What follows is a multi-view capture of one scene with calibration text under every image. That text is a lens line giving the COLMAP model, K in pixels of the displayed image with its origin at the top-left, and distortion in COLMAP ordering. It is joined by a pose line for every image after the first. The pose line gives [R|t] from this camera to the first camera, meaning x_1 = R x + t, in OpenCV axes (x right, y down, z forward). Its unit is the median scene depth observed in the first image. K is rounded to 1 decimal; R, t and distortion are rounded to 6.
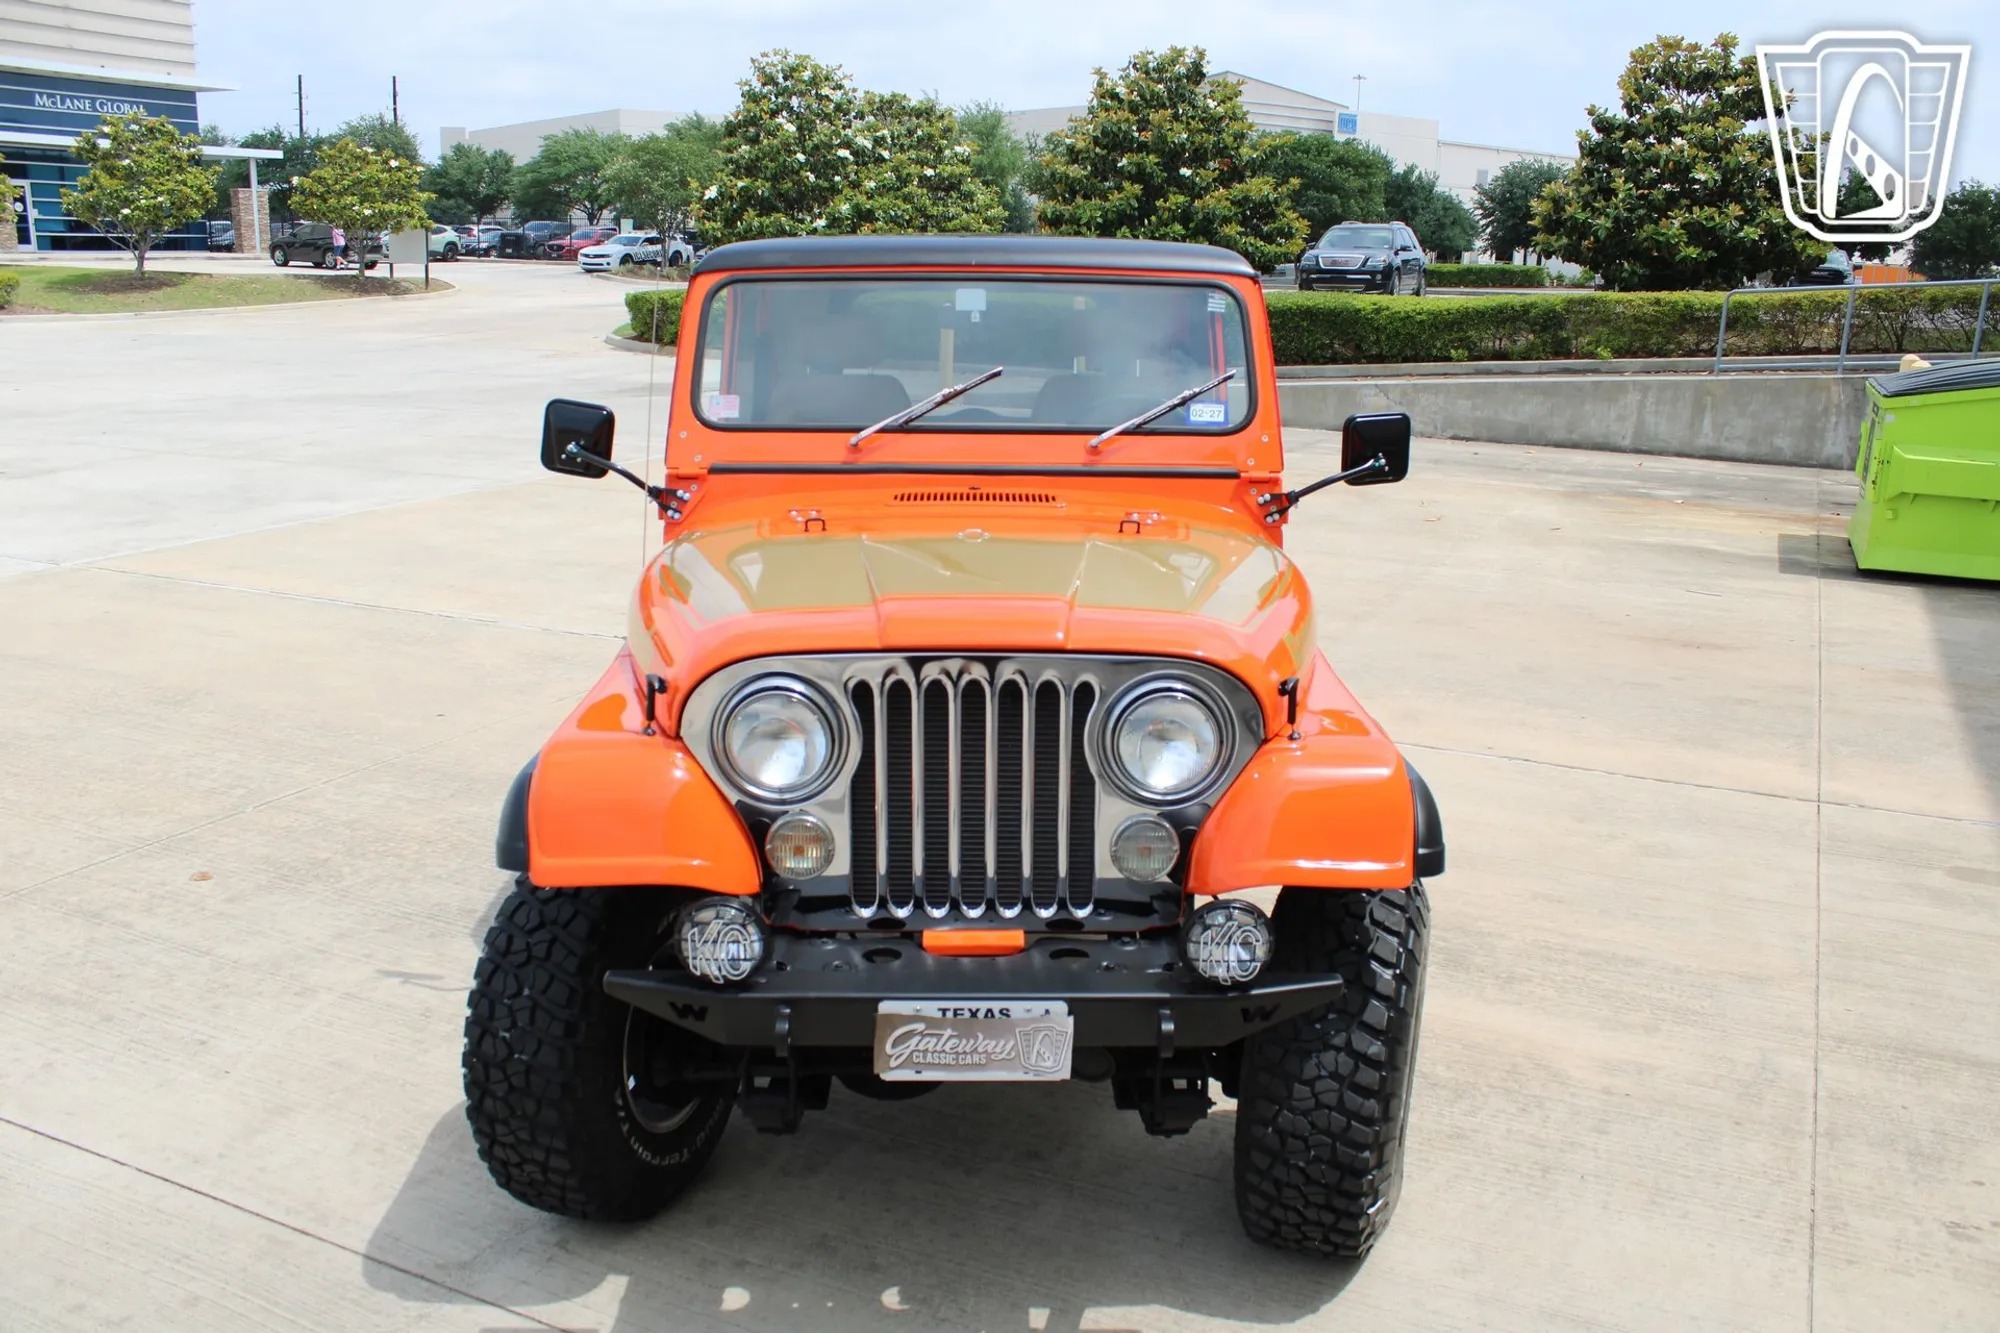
lens RADIAL K [[1610.2, 0, 1000.0], [0, 1610.2, 666.5], [0, 0, 1]] dist [-0.137845, 0.121980]
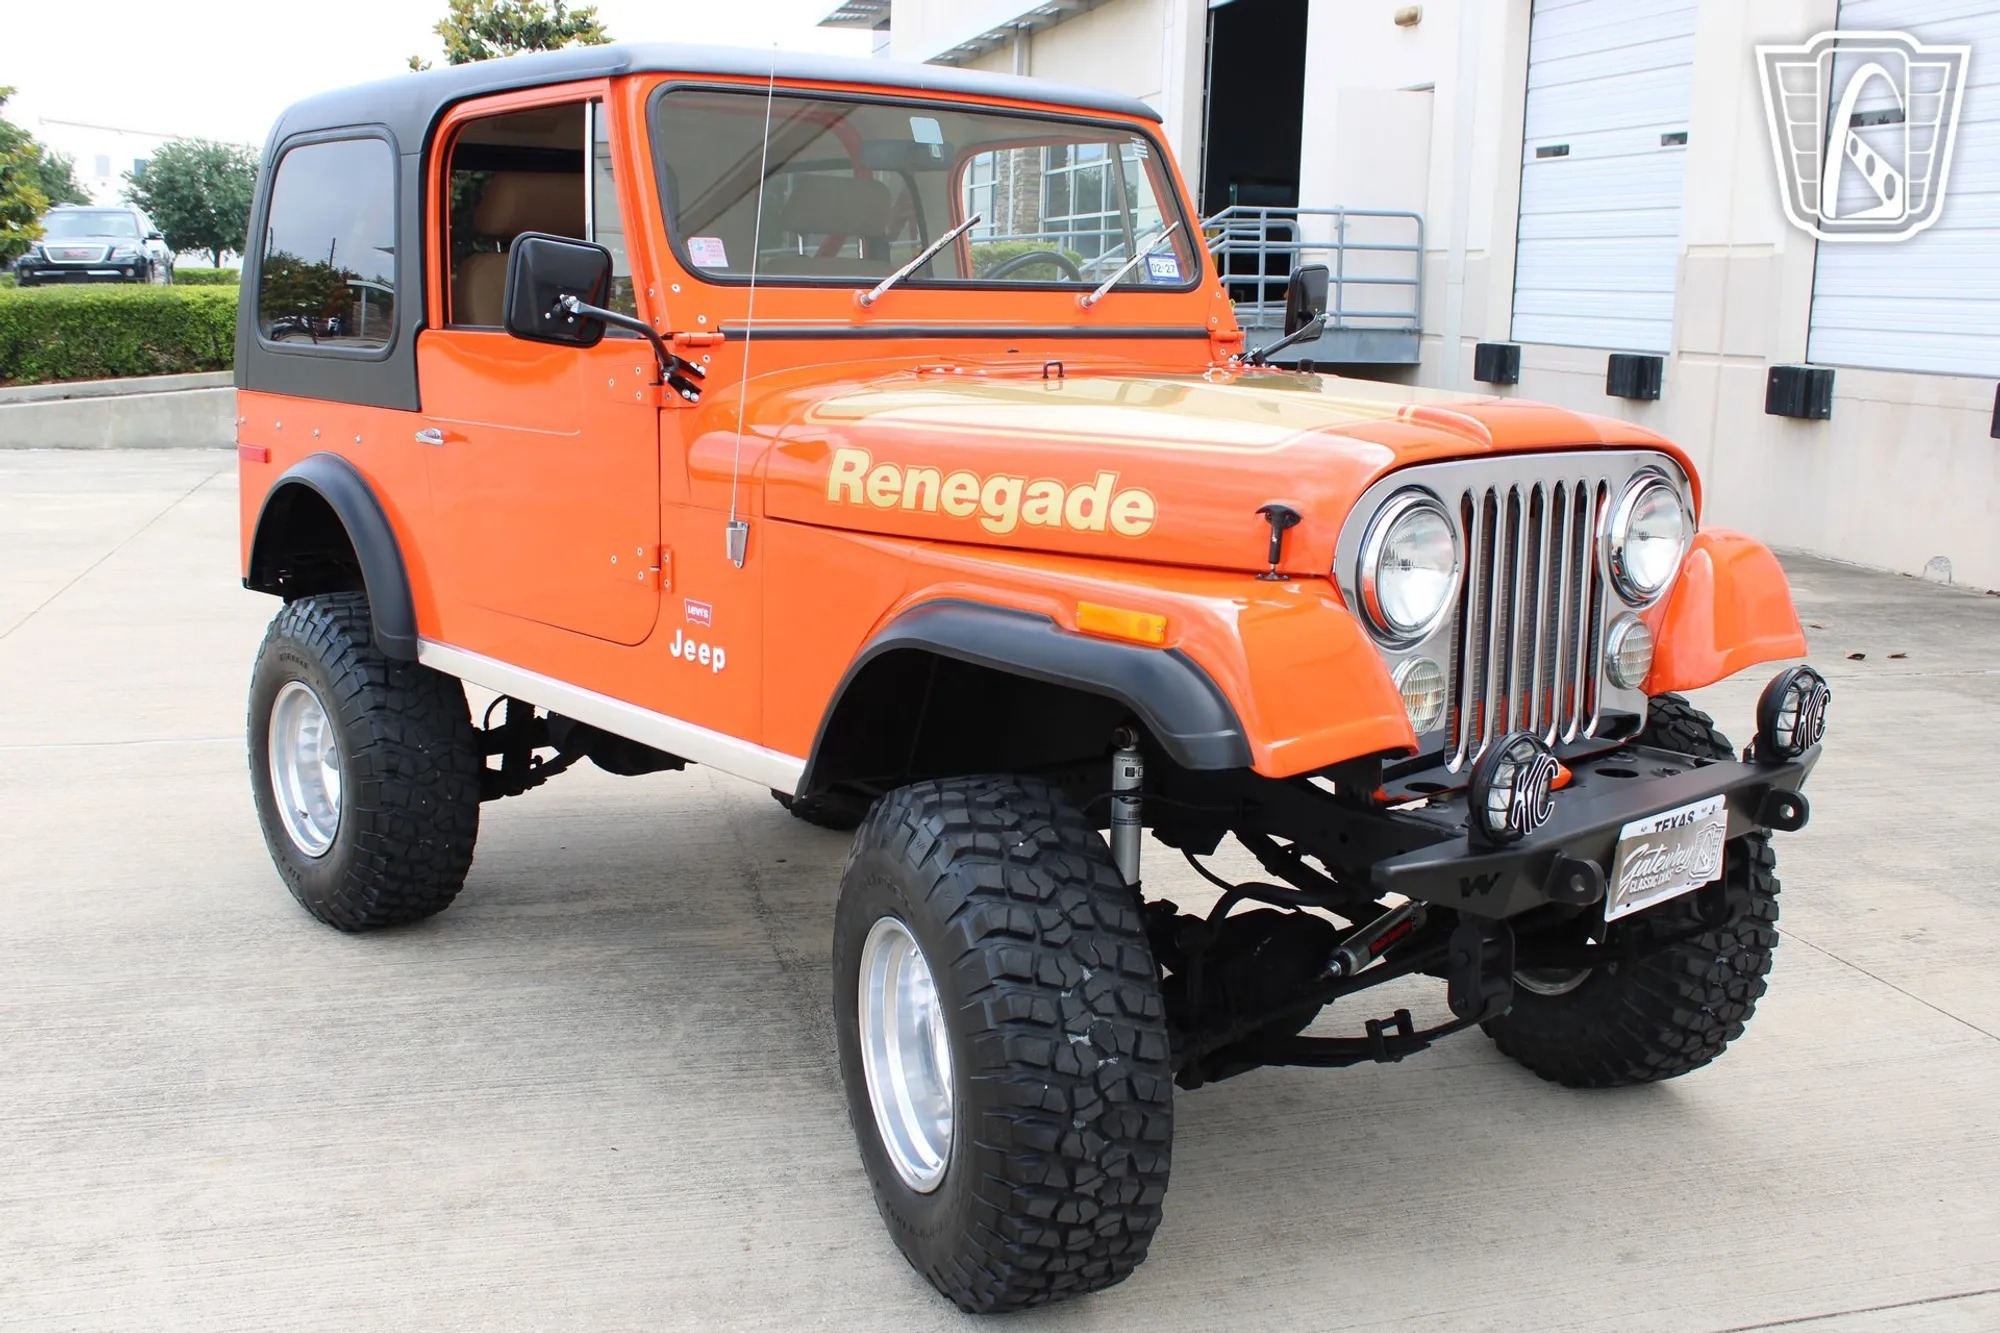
lens RADIAL K [[1958.6, 0, 1000.4], [0, 1958.6, 699.0], [0, 0, 1]] dist [-0.098020, 0.002771]
pose [[0.754788, -0.131686, 0.642615, -0.670371], [0.151861, 0.988108, 0.024116, 0.038751], [-0.638149, 0.079386, 0.765810, 0.250698]]
